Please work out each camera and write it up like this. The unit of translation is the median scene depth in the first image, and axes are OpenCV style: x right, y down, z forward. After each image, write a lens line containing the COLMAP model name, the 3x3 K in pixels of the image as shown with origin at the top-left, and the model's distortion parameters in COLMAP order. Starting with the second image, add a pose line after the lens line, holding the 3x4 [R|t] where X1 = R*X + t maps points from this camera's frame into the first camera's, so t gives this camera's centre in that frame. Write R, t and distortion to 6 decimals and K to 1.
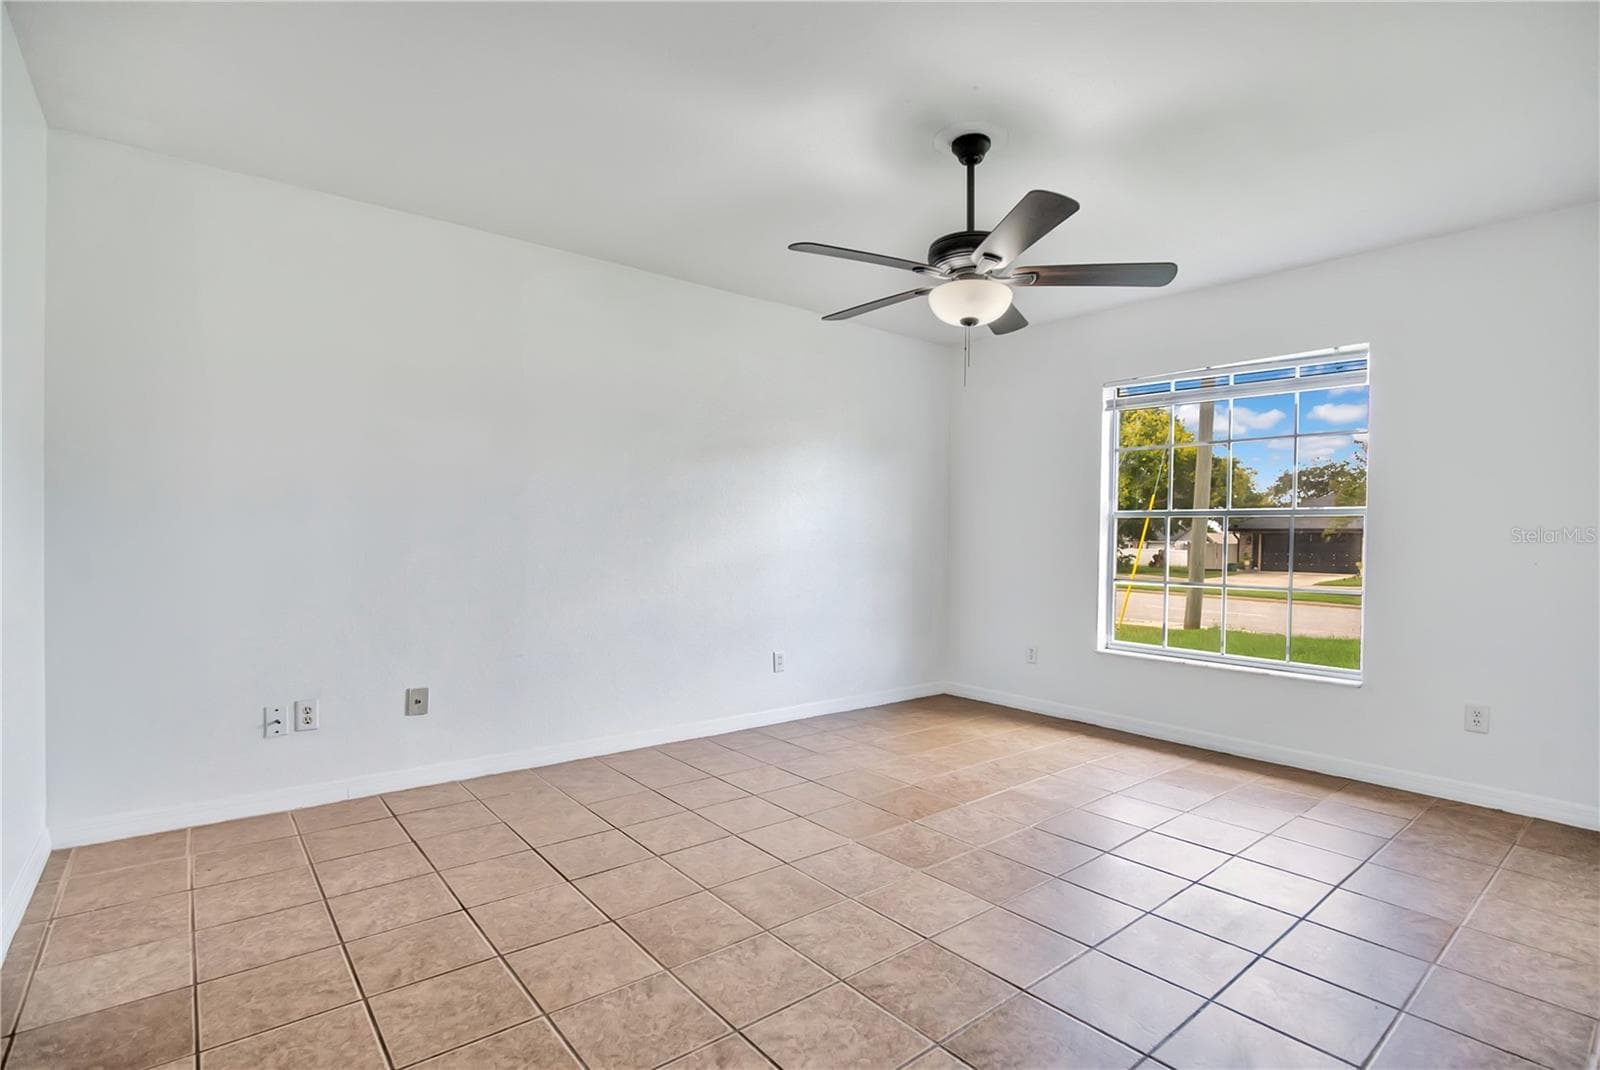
lens RADIAL K [[781.7, 0, 797.7], [0, 781.7, 549.5], [0, 0, 1]] dist [0.000762, -0.000180]
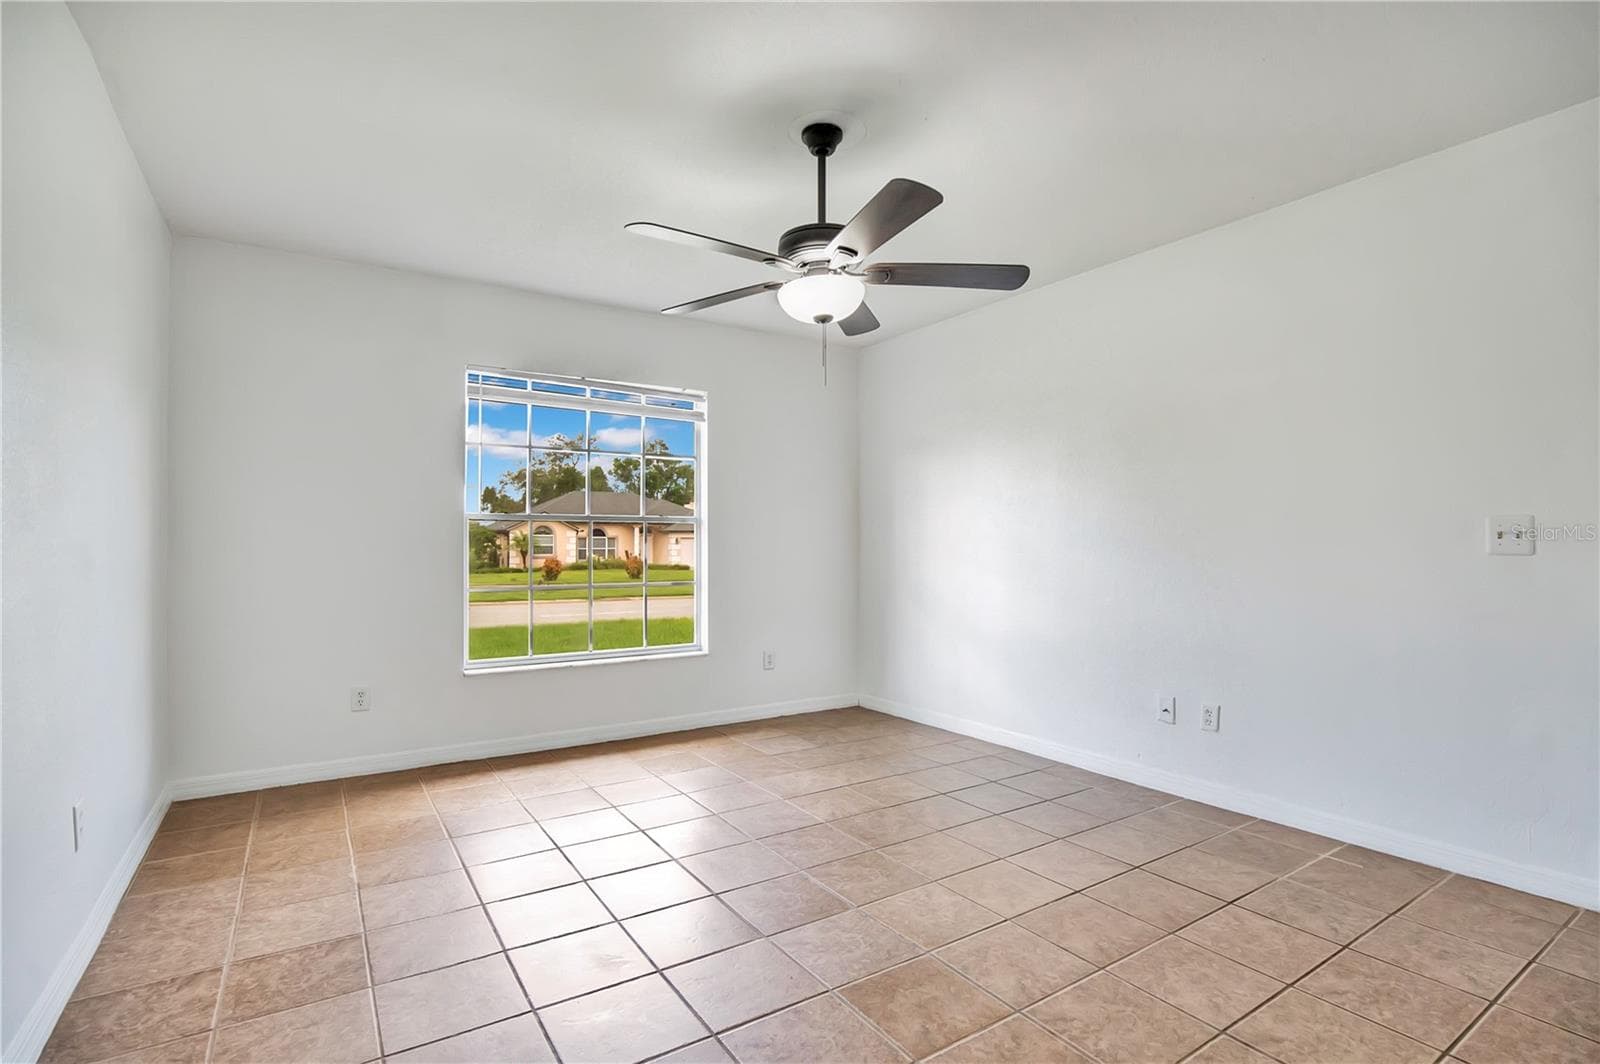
lens RADIAL K [[756.6, 0, 833.6], [0, 756.6, 530.5], [0, 0, 1]] dist [-0.039289, 0.000325]
pose [[0.092760, 0.009625, 0.995642, -0.602214], [0.024006, 0.999641, -0.011900, -0.011838], [-0.995399, 0.025005, 0.092496, 0.791503]]
